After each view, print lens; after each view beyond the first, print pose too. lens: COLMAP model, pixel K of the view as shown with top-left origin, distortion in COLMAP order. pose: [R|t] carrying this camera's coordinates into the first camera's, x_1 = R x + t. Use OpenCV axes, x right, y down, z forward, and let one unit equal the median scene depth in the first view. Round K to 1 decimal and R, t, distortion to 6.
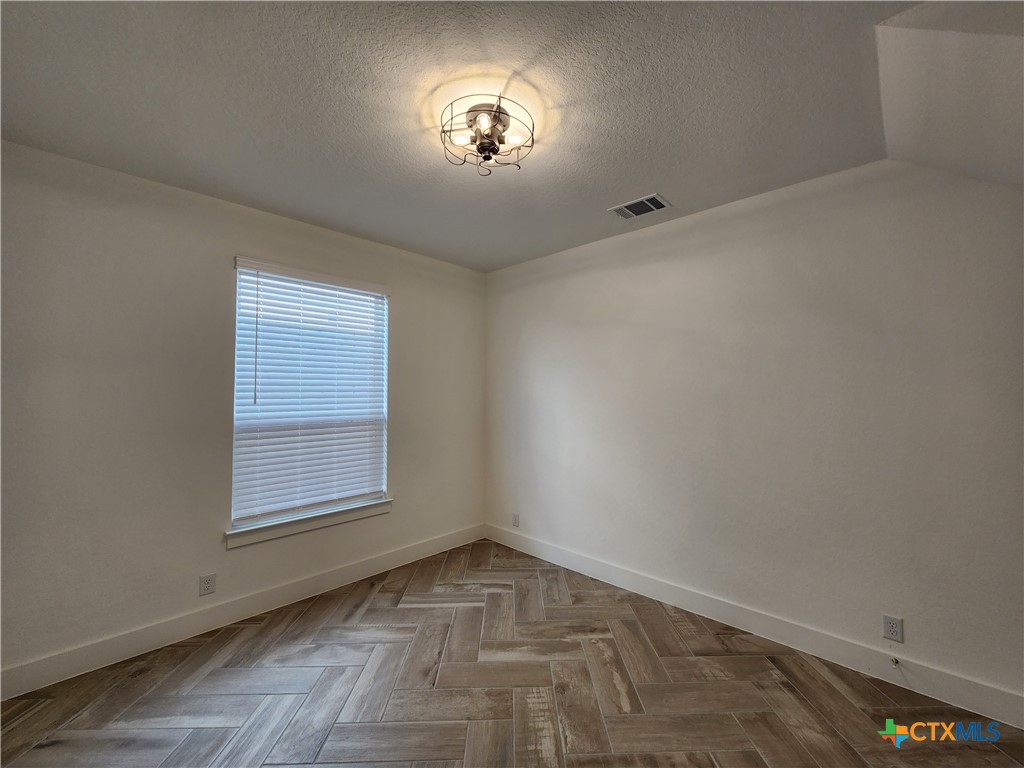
lens RADIAL K [[418.5, 0, 521.7], [0, 418.5, 377.2], [0, 0, 1]] dist [0.007780, -0.004048]
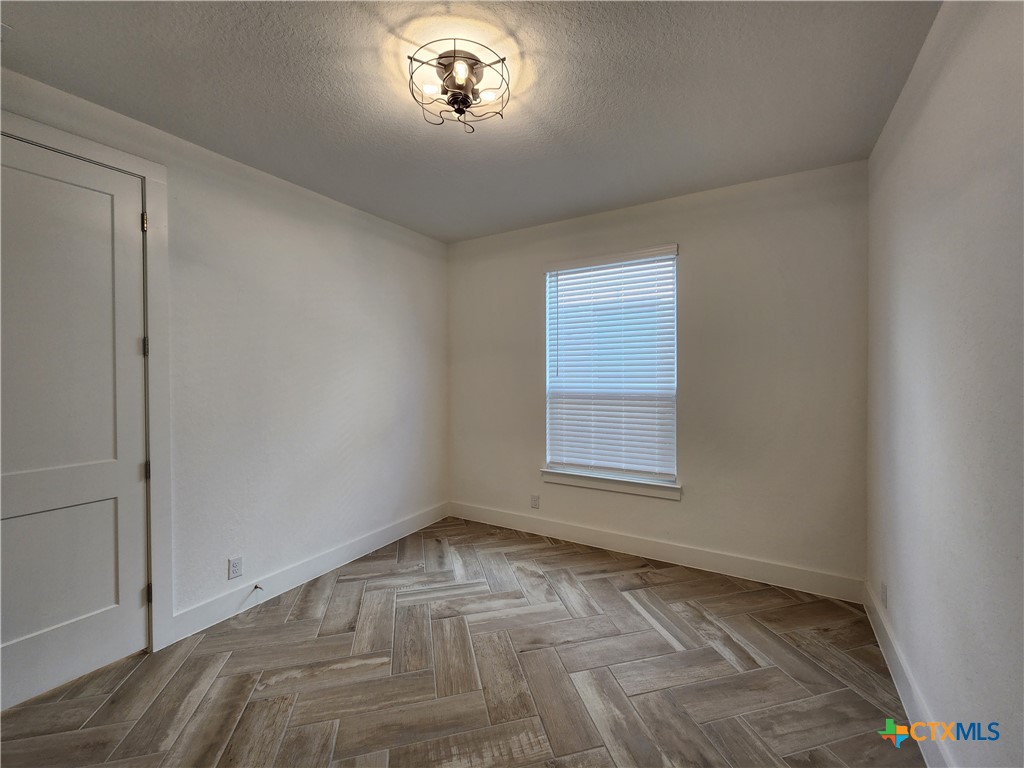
lens RADIAL K [[418.5, 0, 521.7], [0, 418.5, 377.2], [0, 0, 1]] dist [0.007780, -0.004048]
pose [[0.218008, 0.006613, -0.975924, 0.579448], [0.043984, 0.998894, 0.016595, 0.040017], [0.974955, -0.046543, 0.217476, 0.606329]]
